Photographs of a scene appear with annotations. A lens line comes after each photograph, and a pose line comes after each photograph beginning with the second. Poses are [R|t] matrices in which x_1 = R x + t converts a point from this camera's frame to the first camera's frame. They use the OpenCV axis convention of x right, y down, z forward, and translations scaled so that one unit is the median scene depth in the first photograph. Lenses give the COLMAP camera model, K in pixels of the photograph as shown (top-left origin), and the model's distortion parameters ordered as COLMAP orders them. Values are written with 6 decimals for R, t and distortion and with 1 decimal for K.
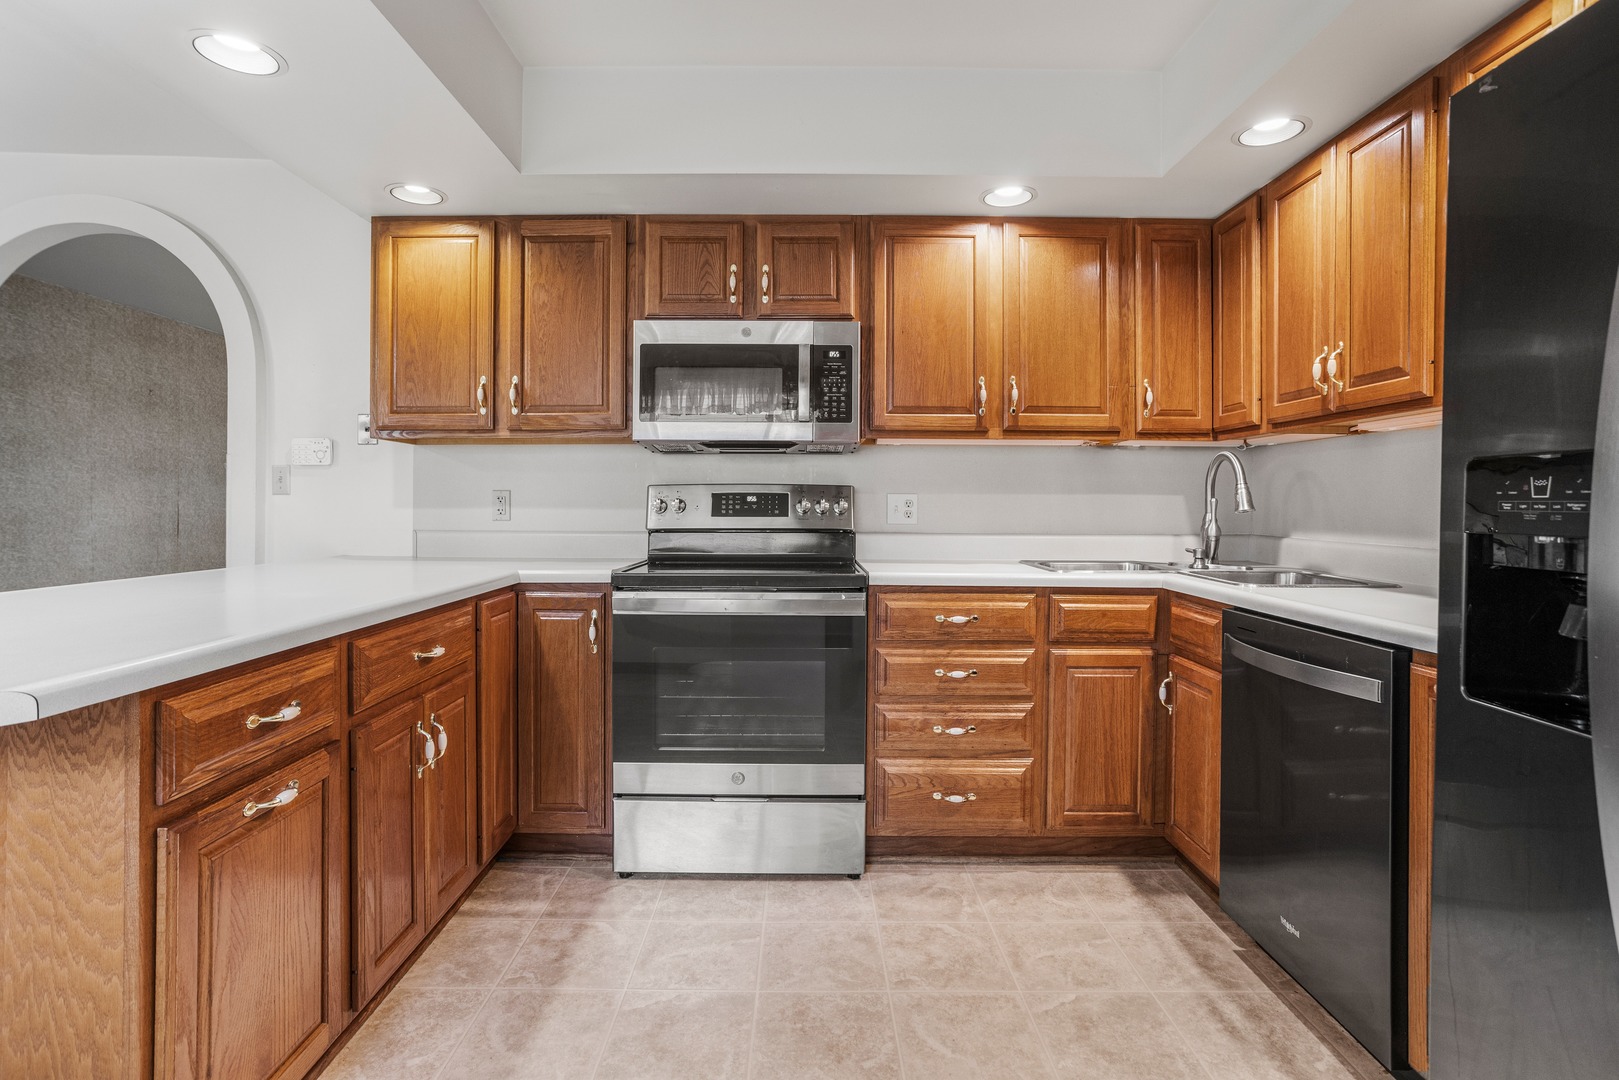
lens RADIAL K [[795.9, 0, 812.0], [0, 795.9, 509.8], [0, 0, 1]] dist [-0.061922, 0.031444]
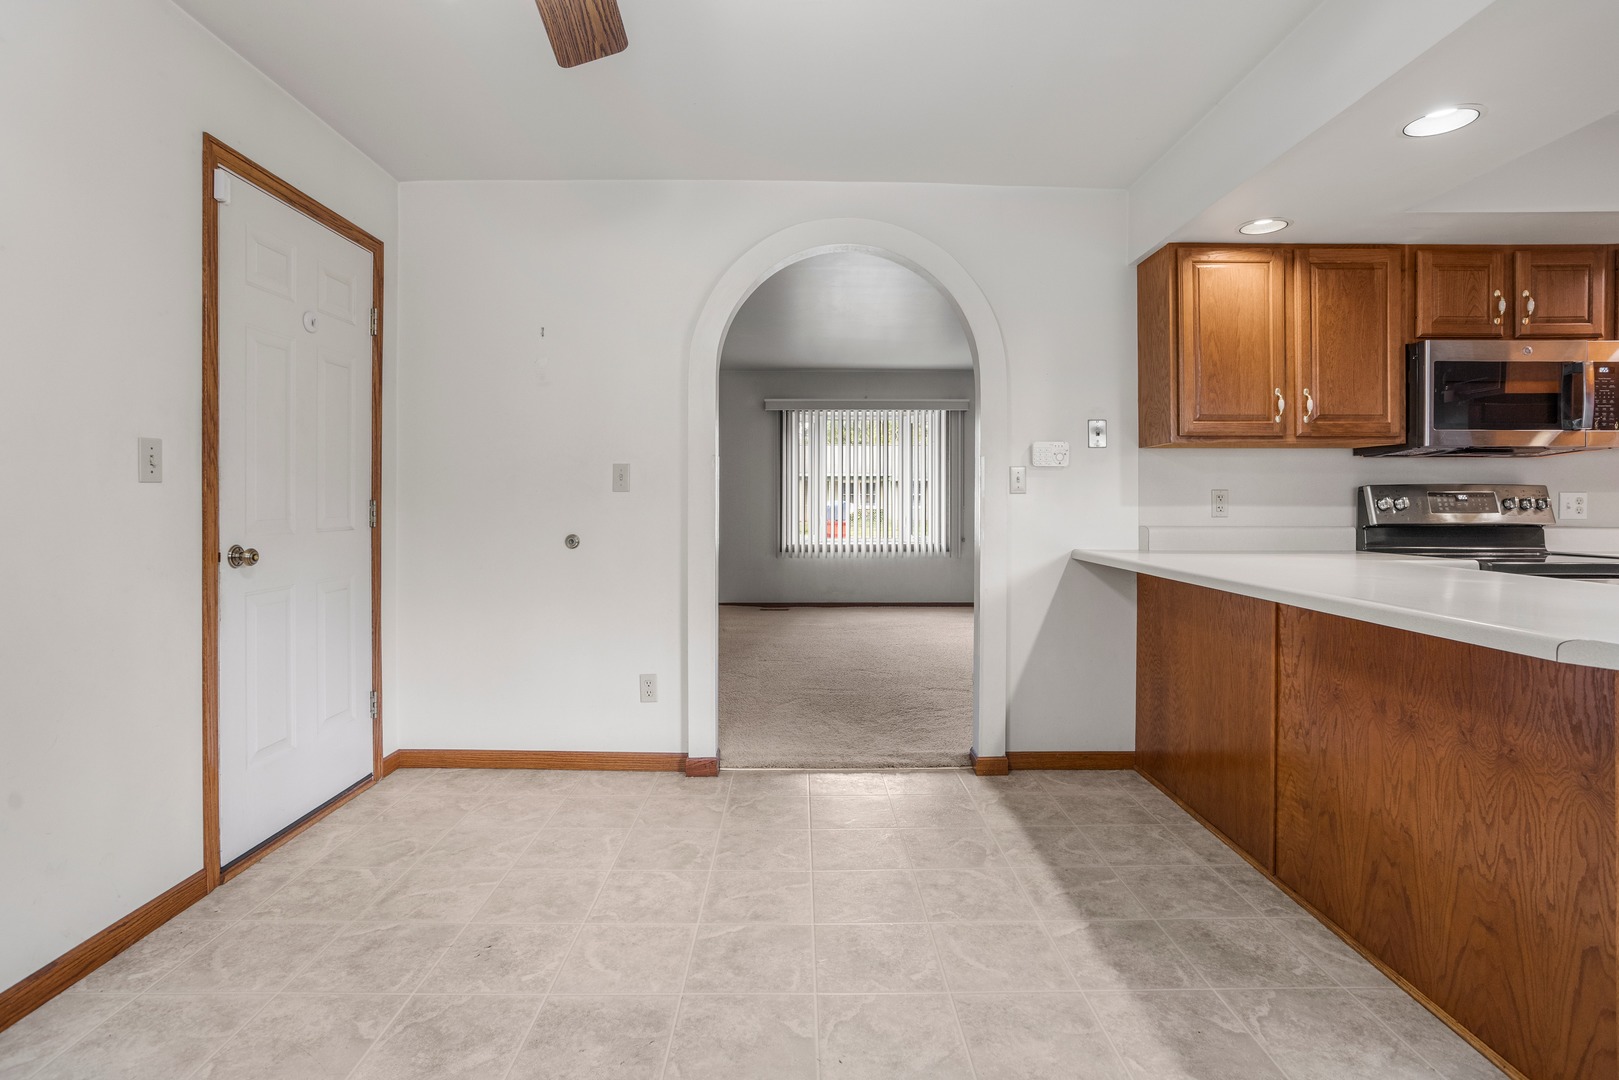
lens RADIAL K [[798.7, 0, 804.3], [0, 798.7, 500.6], [0, 0, 1]] dist [-0.049954, 0.028198]
pose [[0.999920, -0.002208, -0.012421, -1.078334], [0.002175, 0.999994, -0.002659, -0.008393], [0.012426, 0.002632, 0.999919, -0.126475]]
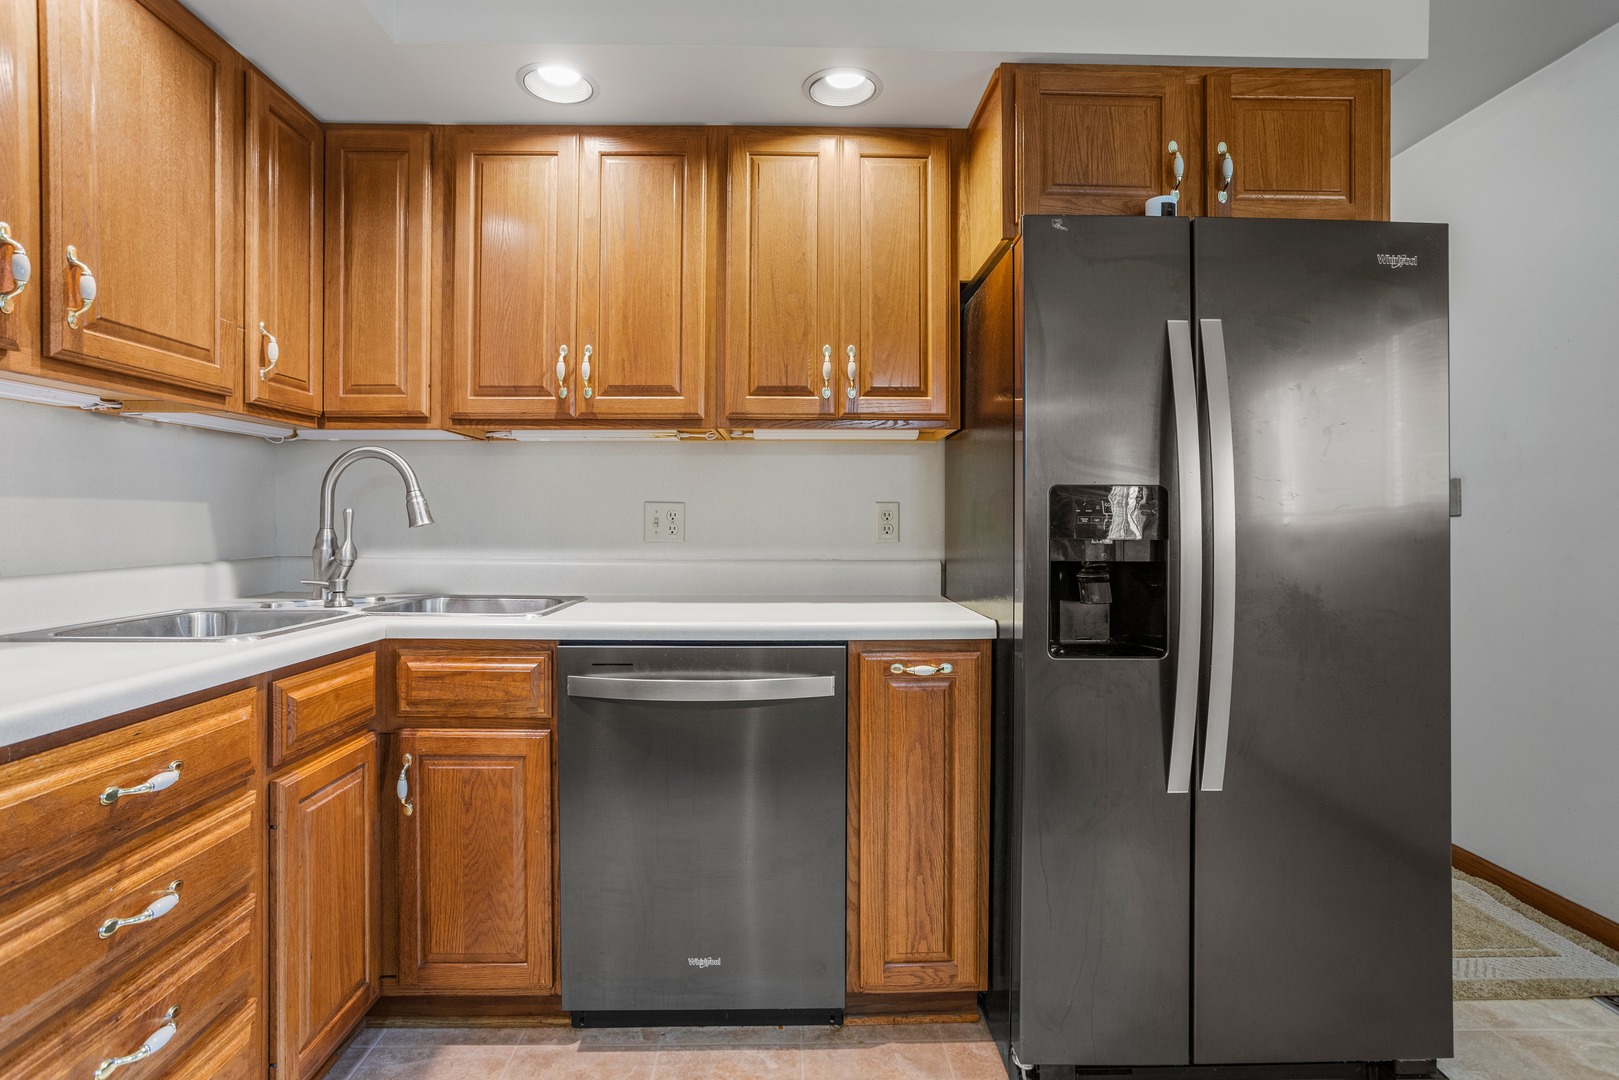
lens RADIAL K [[793.7, 0, 810.0], [0, 793.7, 520.4], [0, 0, 1]] dist [-0.054693, 0.030644]
pose [[-0.018622, -0.008069, 0.999794, -0.220860], [0.005318, 0.999952, 0.008169, -0.006827], [-0.999812, 0.005469, -0.018578, 0.573446]]
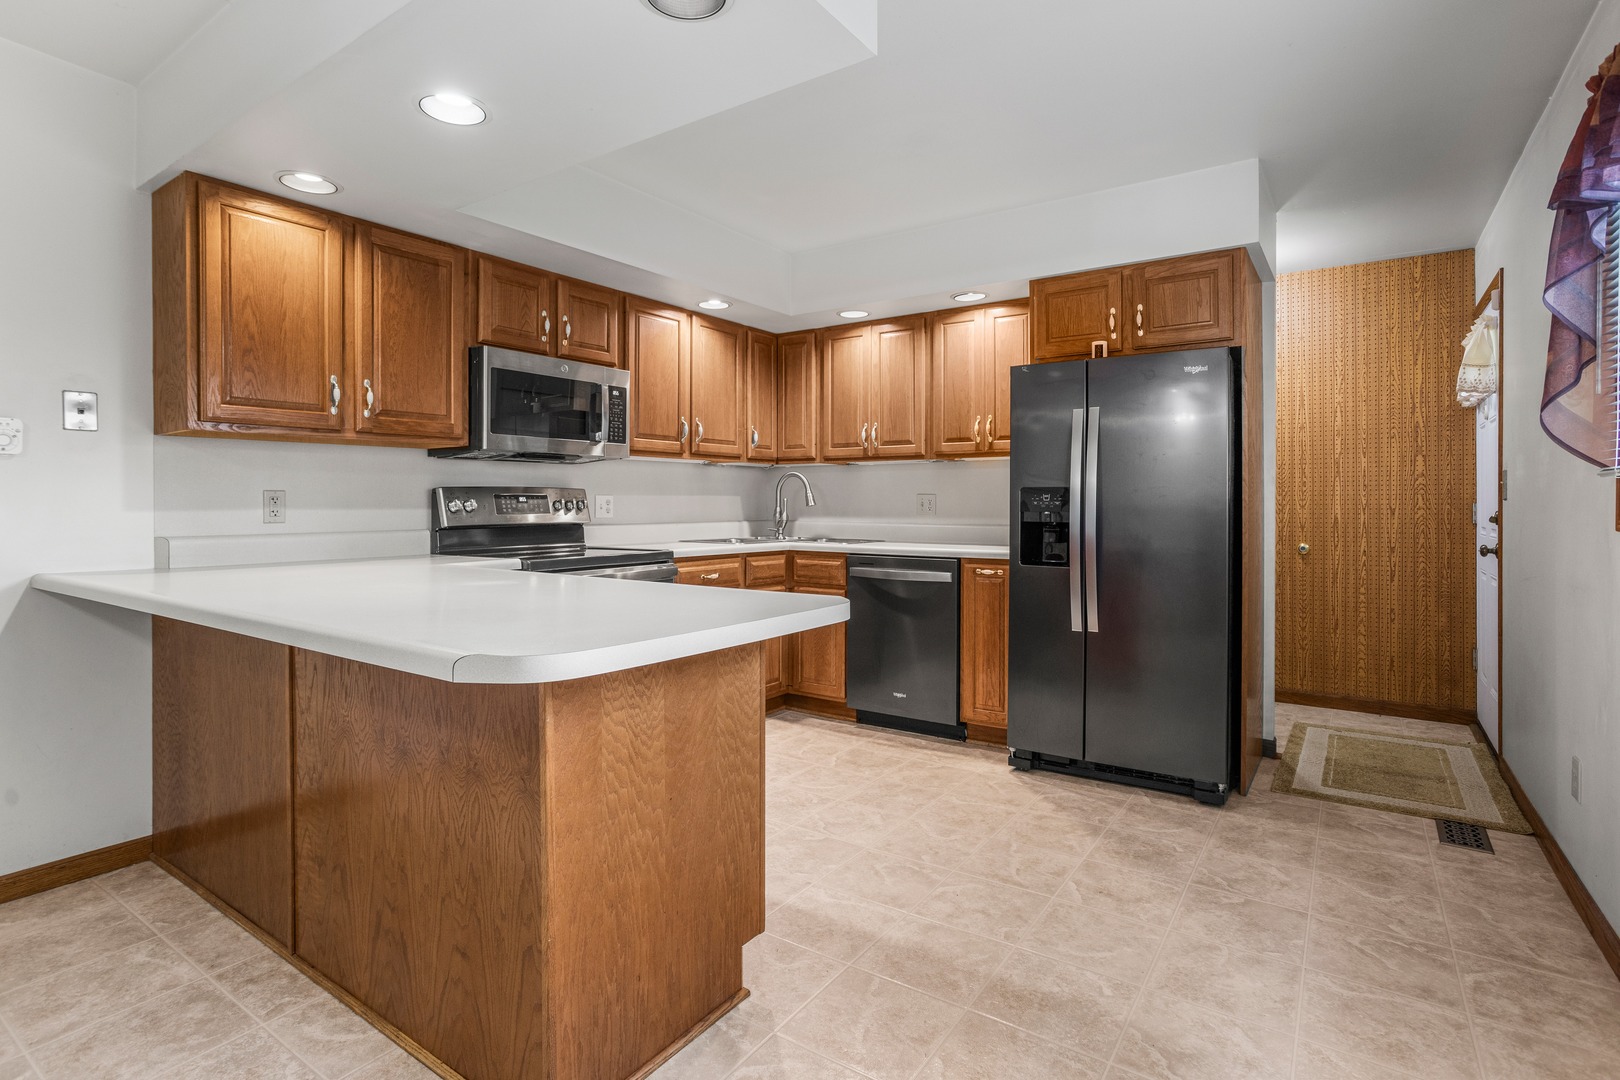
lens RADIAL K [[796.4, 0, 812.5], [0, 796.4, 509.7], [0, 0, 1]] dist [-0.061922, 0.031444]
pose [[0.570581, -0.012562, 0.821145, -0.881477], [0.008419, 0.999920, 0.009447, -0.005638], [-0.821198, 0.001523, 0.570641, -0.051118]]
